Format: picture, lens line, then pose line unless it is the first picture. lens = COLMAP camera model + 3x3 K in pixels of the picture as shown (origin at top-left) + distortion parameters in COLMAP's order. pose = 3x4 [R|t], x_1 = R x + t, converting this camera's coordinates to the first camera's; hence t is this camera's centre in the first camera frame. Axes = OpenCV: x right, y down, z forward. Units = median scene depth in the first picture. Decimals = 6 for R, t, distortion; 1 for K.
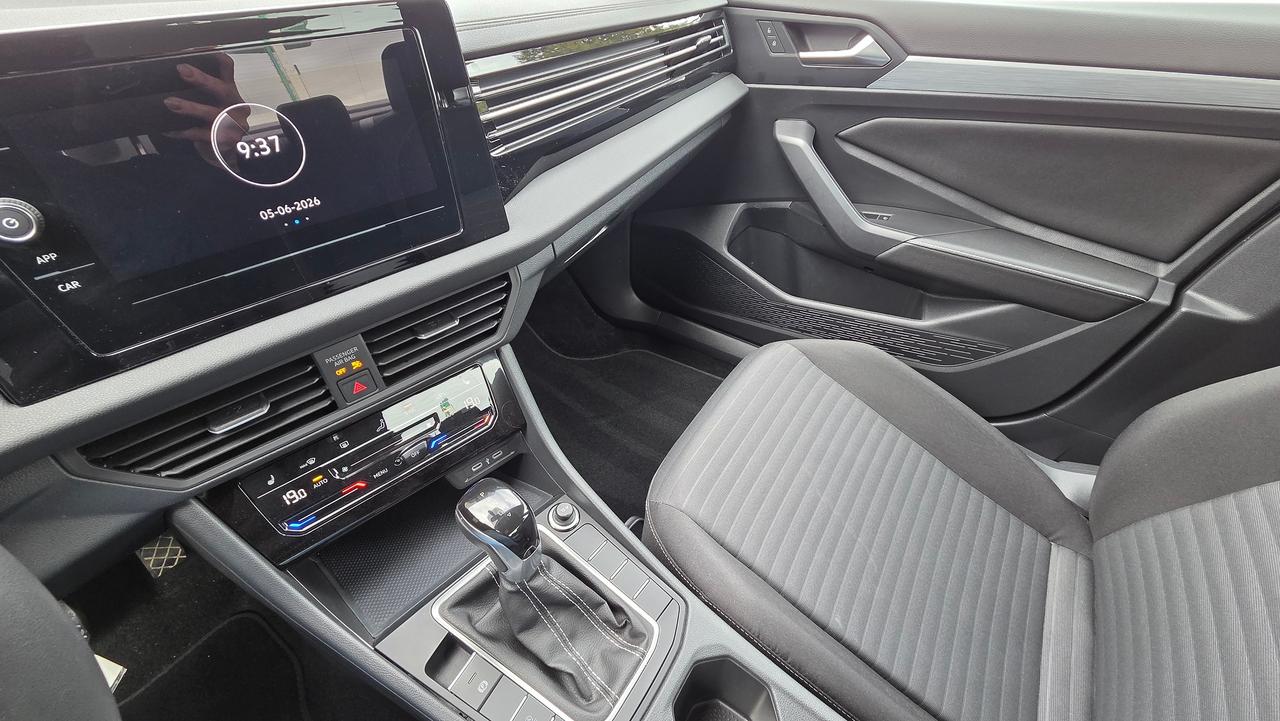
lens RADIAL K [[523.0, 0, 638.8], [0, 523.0, 360.0], [0, 0, 1]] dist [0.005736, -0.000528]
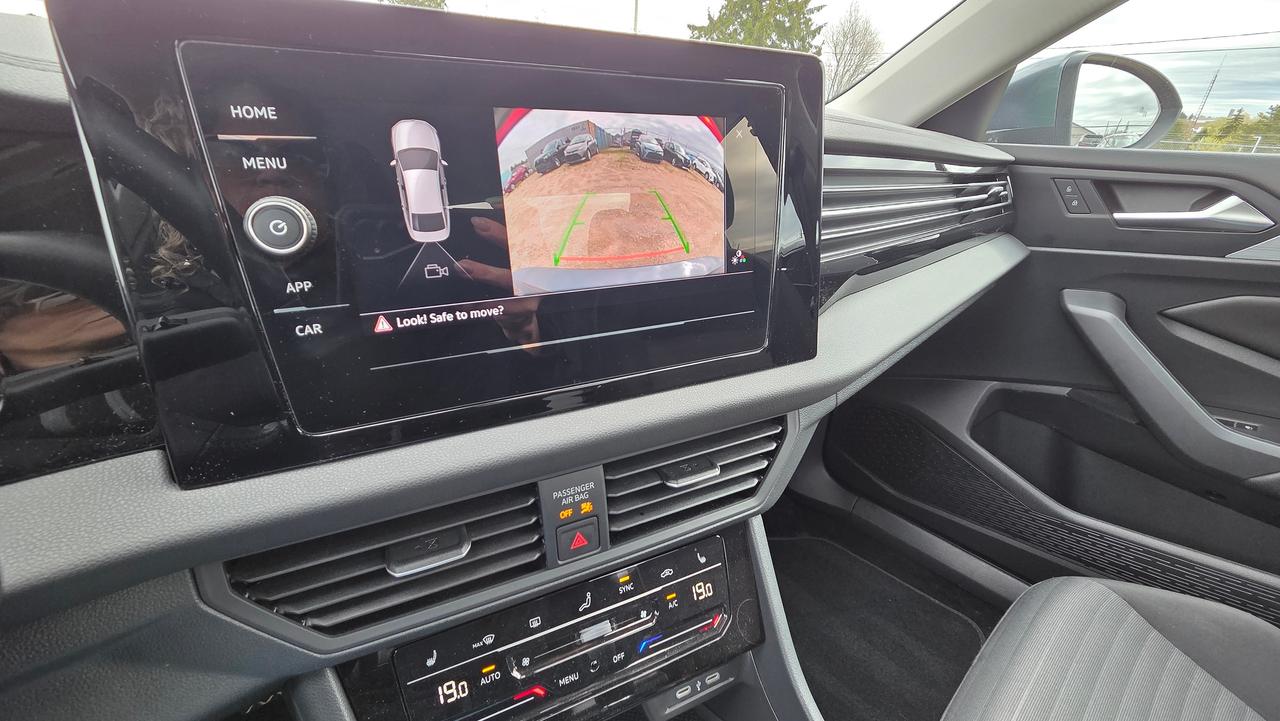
lens RADIAL K [[523.0, 0, 638.2], [0, 523.0, 362.8], [0, 0, 1]] dist [0.005736, -0.000528]
pose [[0.962352, 0.128739, -0.239383, -0.263203], [-0.194286, 0.941725, -0.274603, 0.004167], [0.190081, 0.310773, 0.931284, 0.241303]]
